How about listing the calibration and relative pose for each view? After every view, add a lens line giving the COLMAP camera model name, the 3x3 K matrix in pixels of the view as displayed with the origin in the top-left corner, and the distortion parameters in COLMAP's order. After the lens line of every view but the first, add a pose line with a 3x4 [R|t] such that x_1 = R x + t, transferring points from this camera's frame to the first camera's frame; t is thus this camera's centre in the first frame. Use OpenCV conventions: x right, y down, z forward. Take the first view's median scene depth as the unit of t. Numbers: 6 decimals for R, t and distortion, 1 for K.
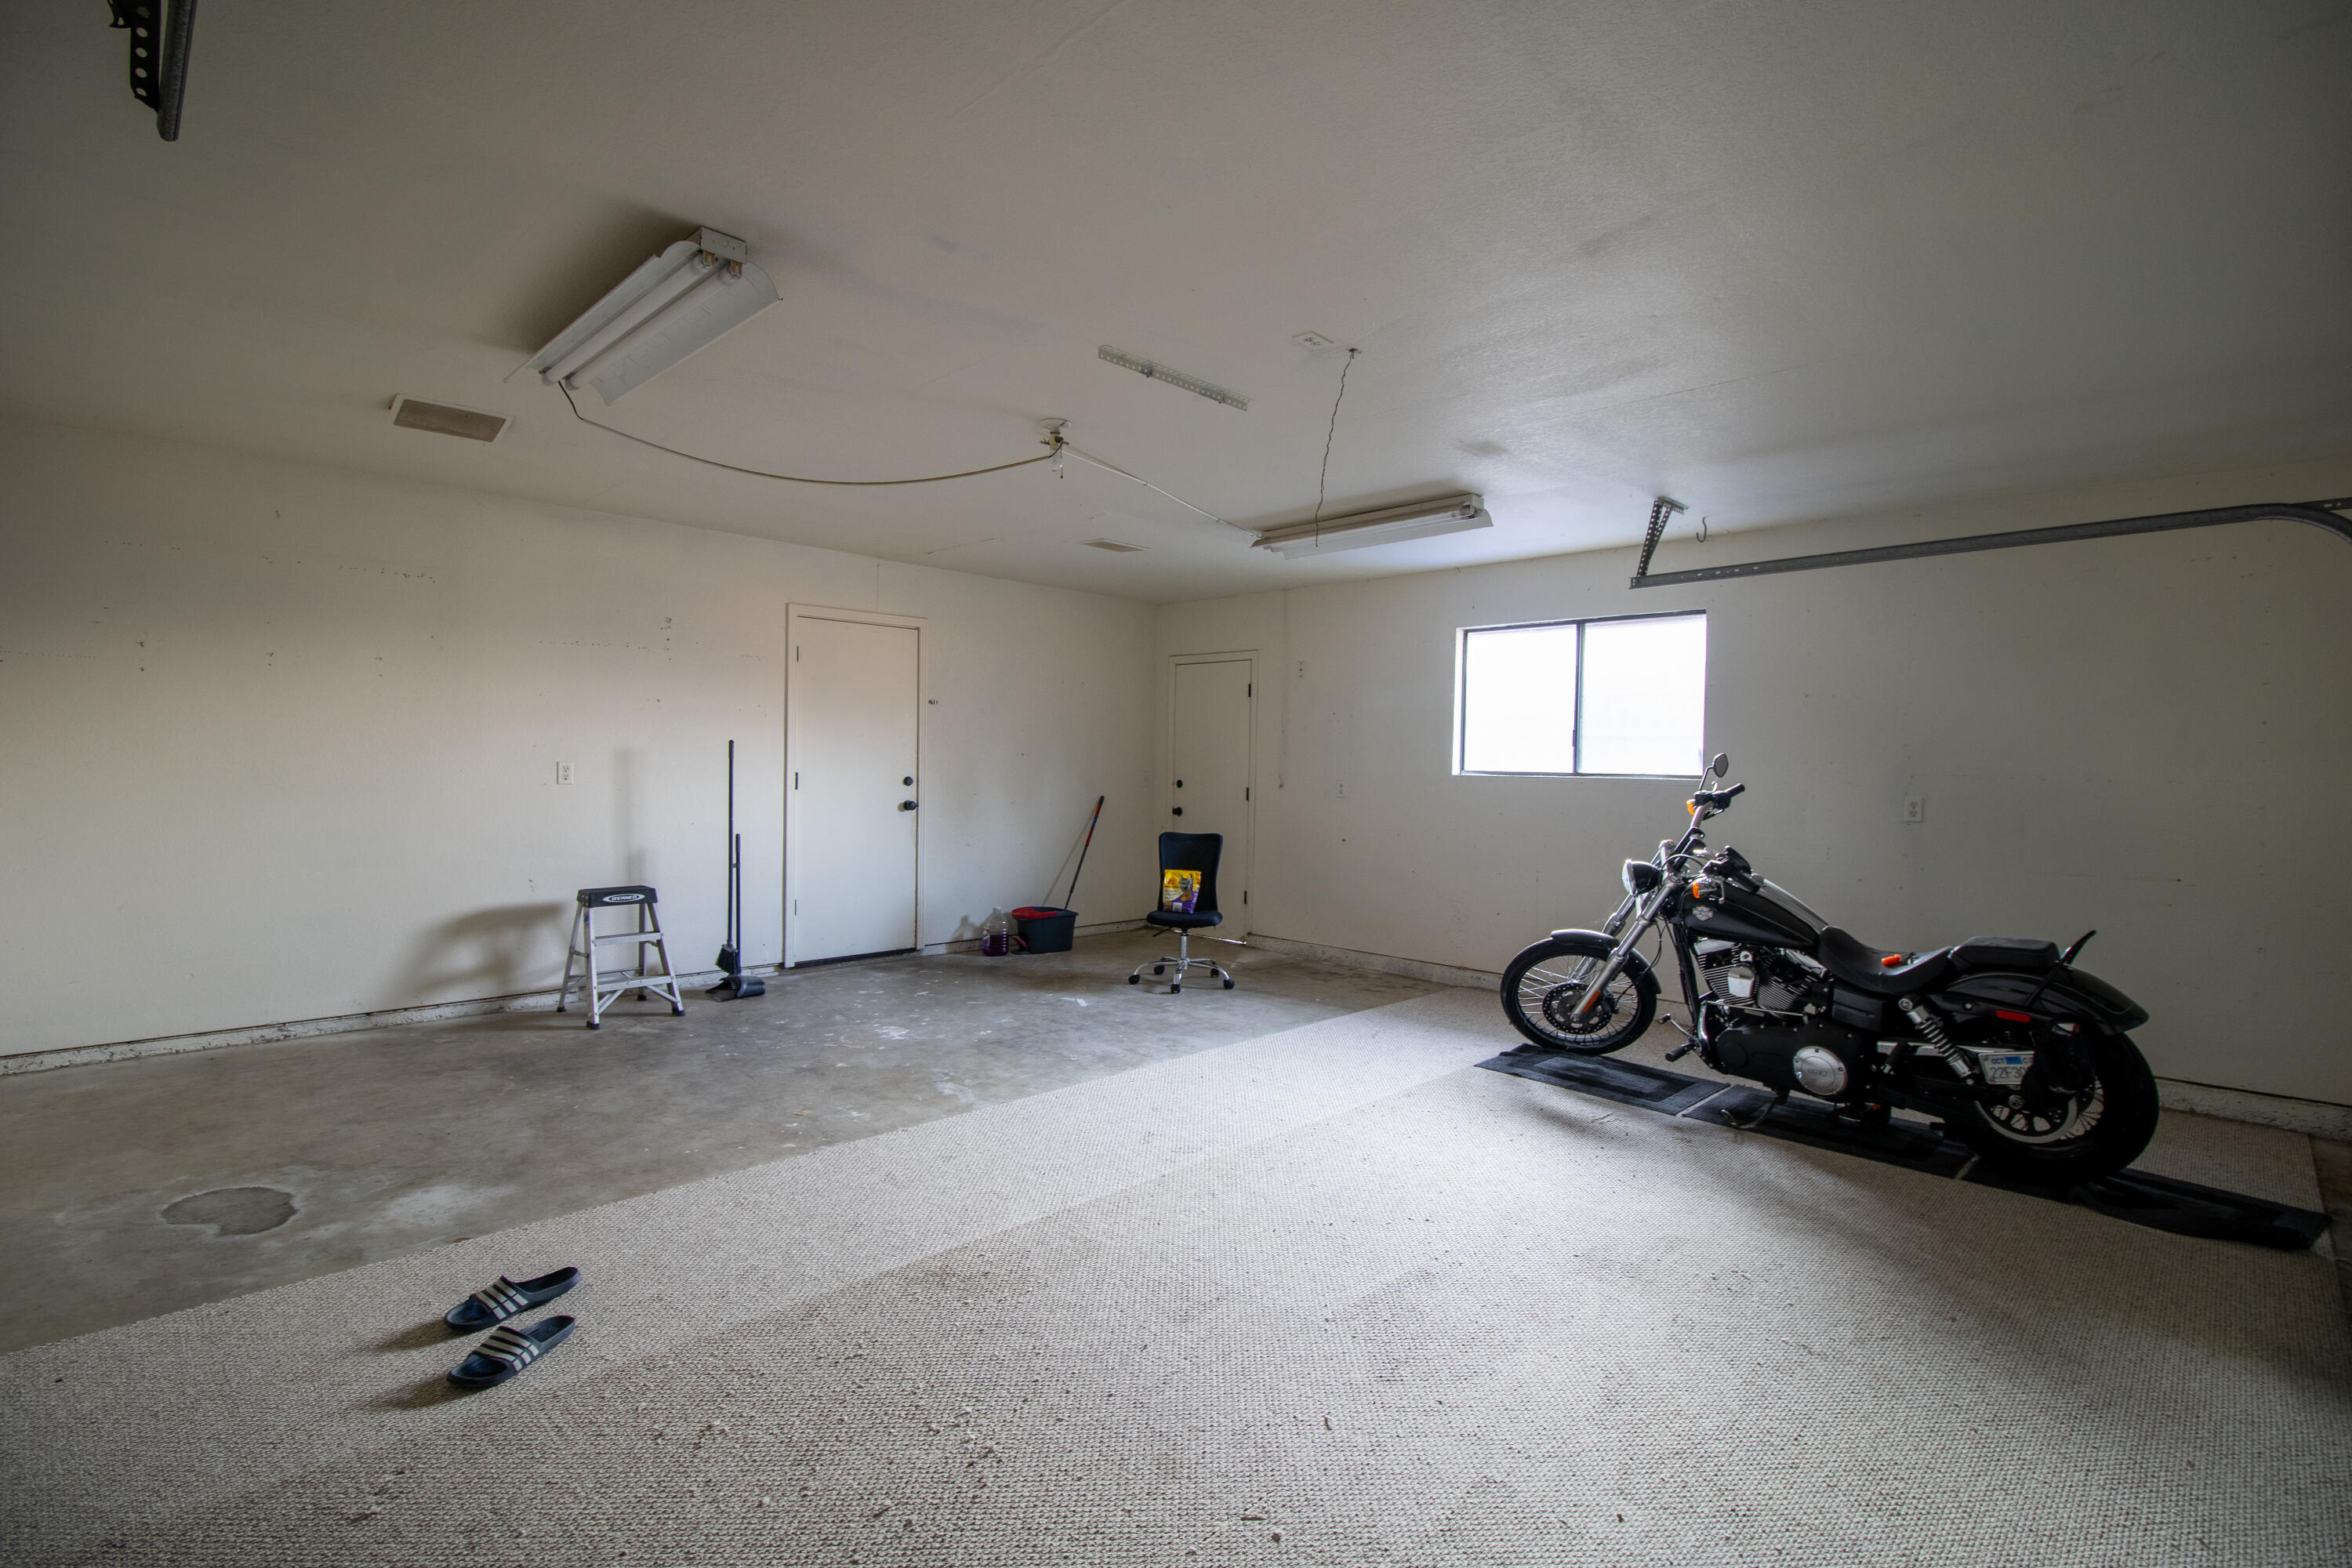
lens RADIAL K [[1093.2, 0, 1171.1], [0, 1093.2, 771.1], [0, 0, 1]] dist [-0.001494, -0.014276]
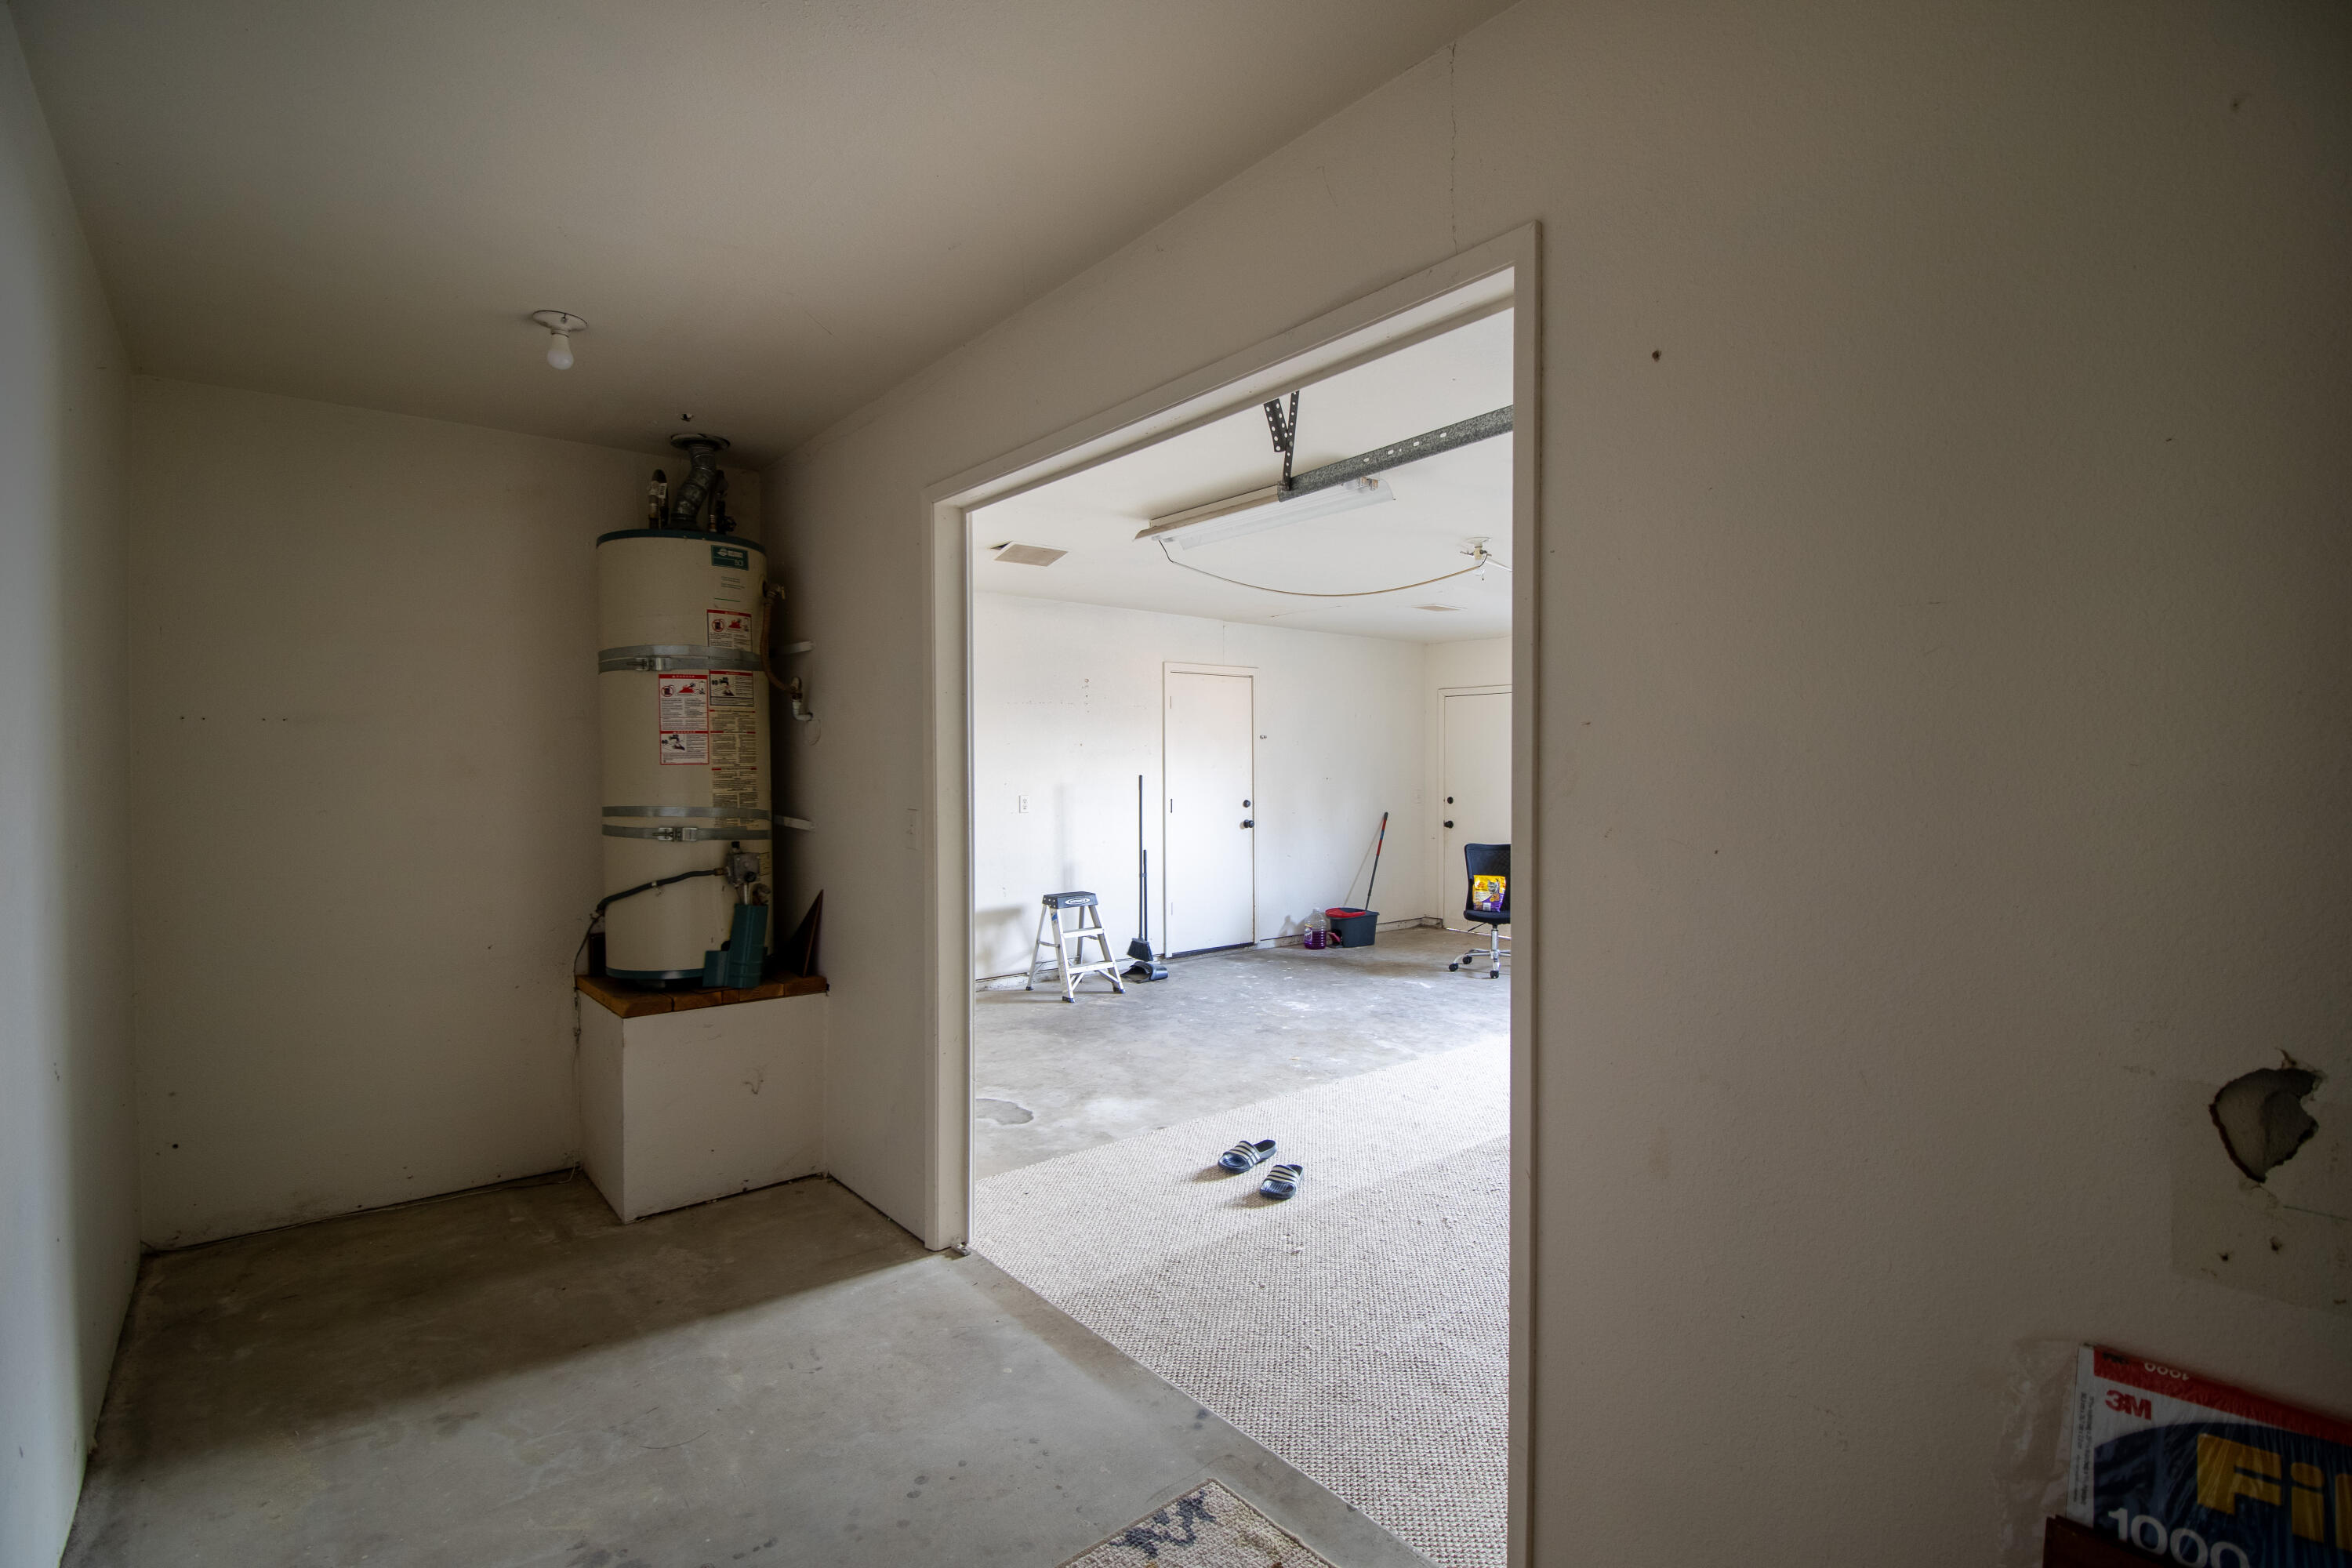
lens RADIAL K [[1089.1, 0, 1176.0], [0, 1089.1, 784.0], [0, 0, 1]] dist [0.000913, -0.009128]
pose [[0.994596, -0.016791, -0.102451, -0.246679], [0.017485, 0.999830, 0.005886, -0.026628], [0.102335, -0.007646, 0.994721, -0.254981]]
